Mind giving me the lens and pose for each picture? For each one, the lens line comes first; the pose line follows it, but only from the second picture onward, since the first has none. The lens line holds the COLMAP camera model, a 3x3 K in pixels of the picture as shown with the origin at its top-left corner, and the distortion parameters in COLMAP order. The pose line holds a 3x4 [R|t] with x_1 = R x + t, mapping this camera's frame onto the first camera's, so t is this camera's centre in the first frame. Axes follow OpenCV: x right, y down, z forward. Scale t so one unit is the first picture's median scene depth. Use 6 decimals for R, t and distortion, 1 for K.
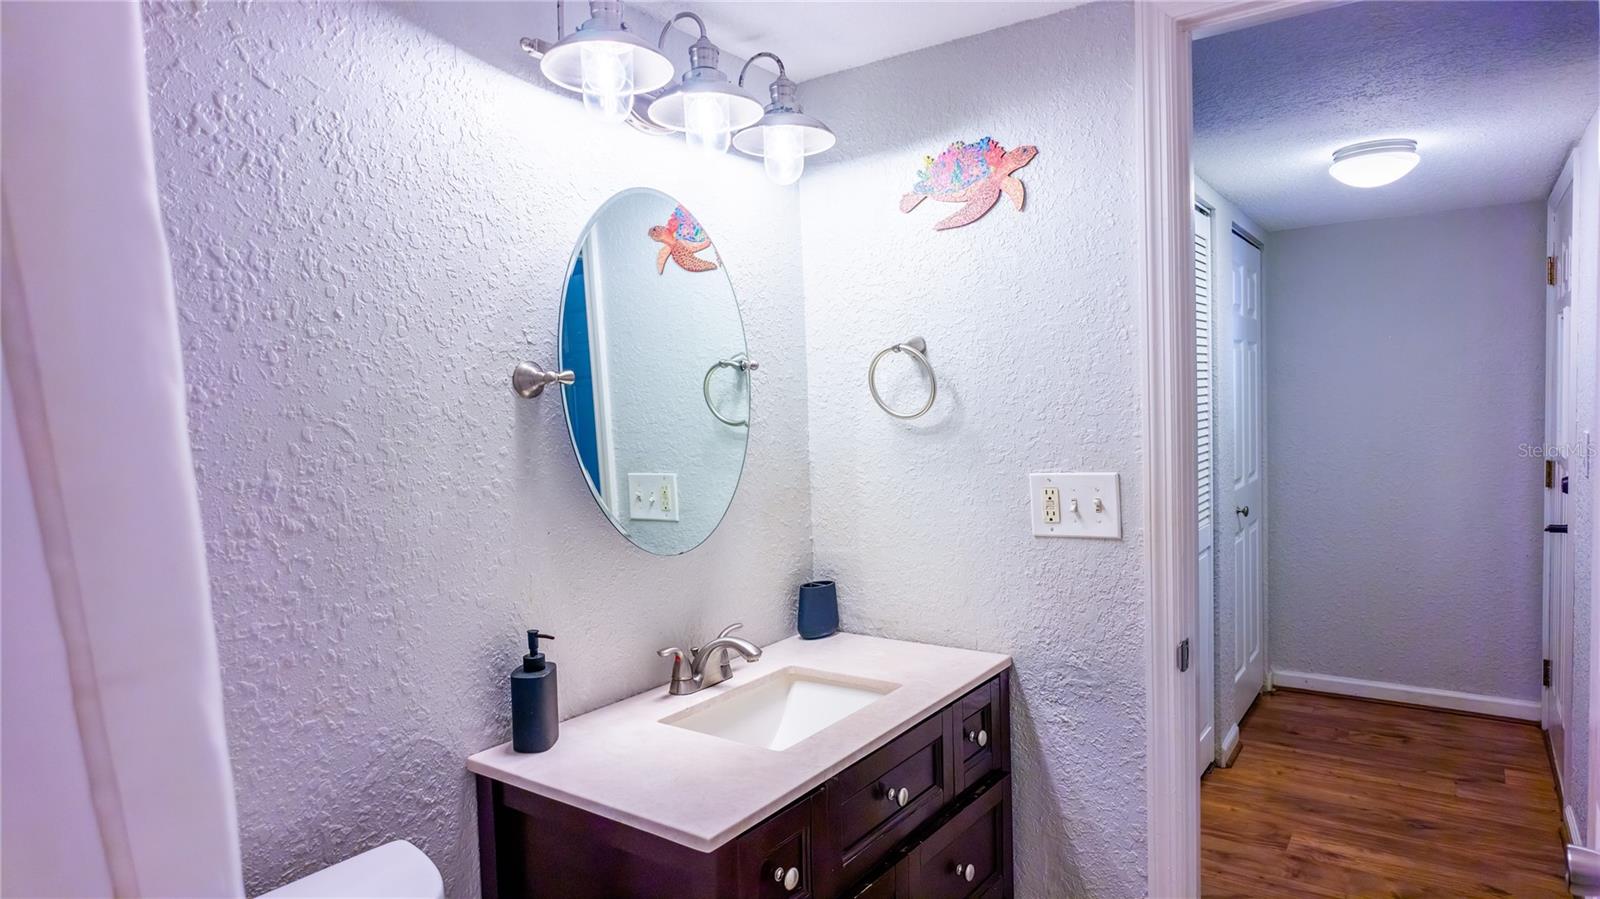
lens RADIAL K [[914.4, 0, 800.0], [0, 914.4, 449.5], [0, 0, 1]] dist [-0.004503, -0.004961]
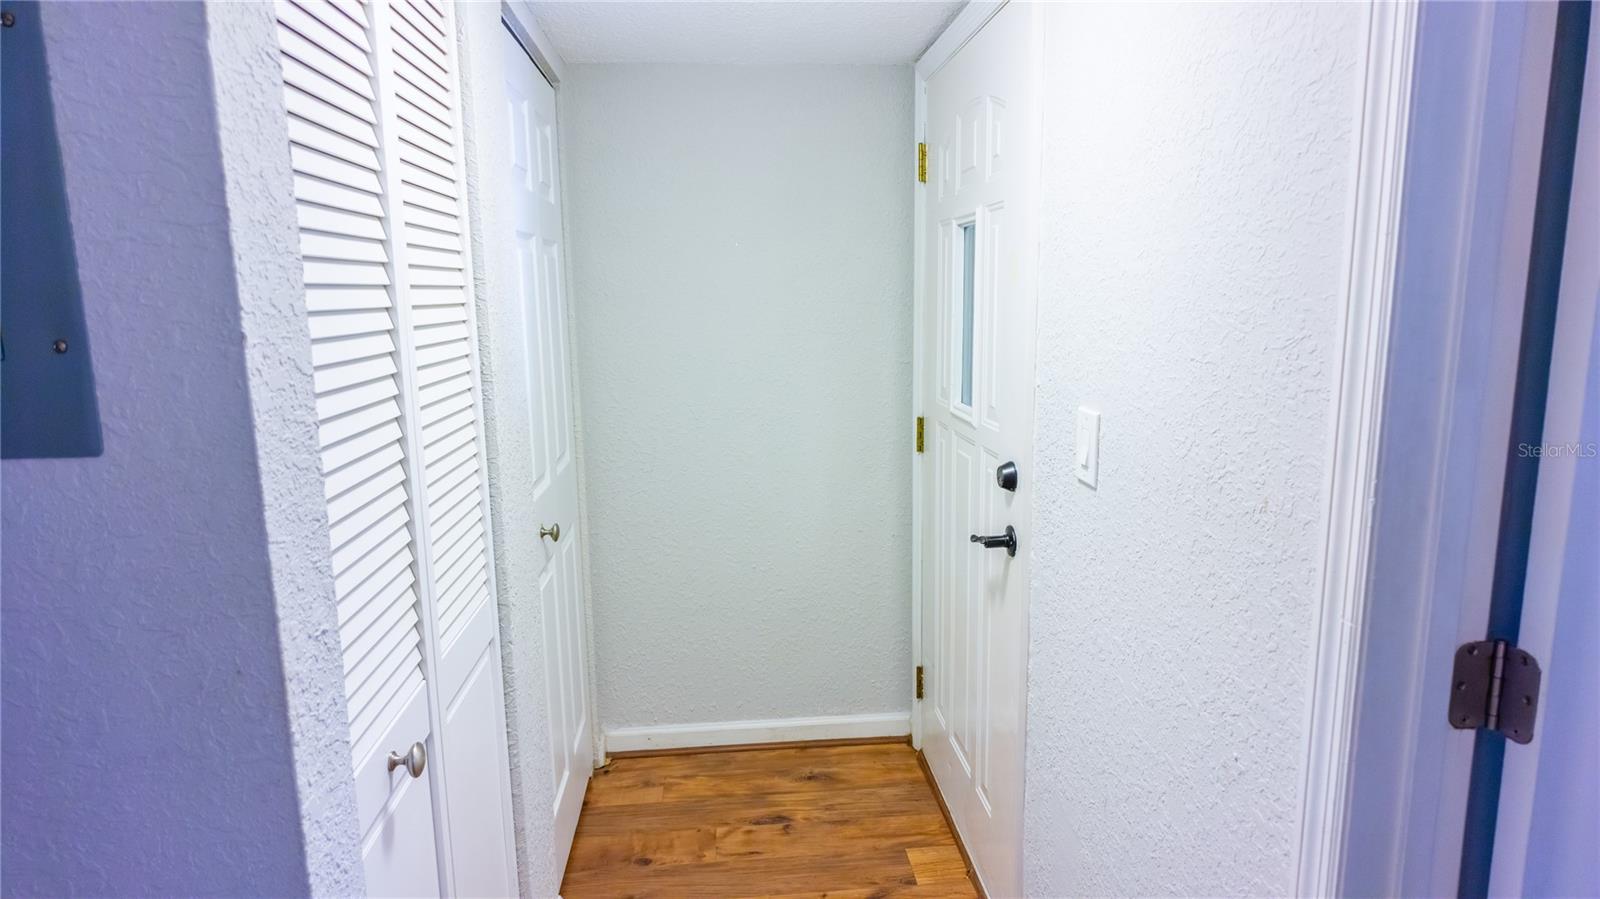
lens RADIAL K [[914.4, 0, 800.0], [0, 914.4, 449.5], [0, 0, 1]] dist [-0.004503, -0.004961]
pose [[0.753710, -0.089710, 0.651056, 0.228721], [0.026793, 0.994011, 0.105948, -0.042301], [-0.656661, -0.062410, 0.751599, 0.457576]]
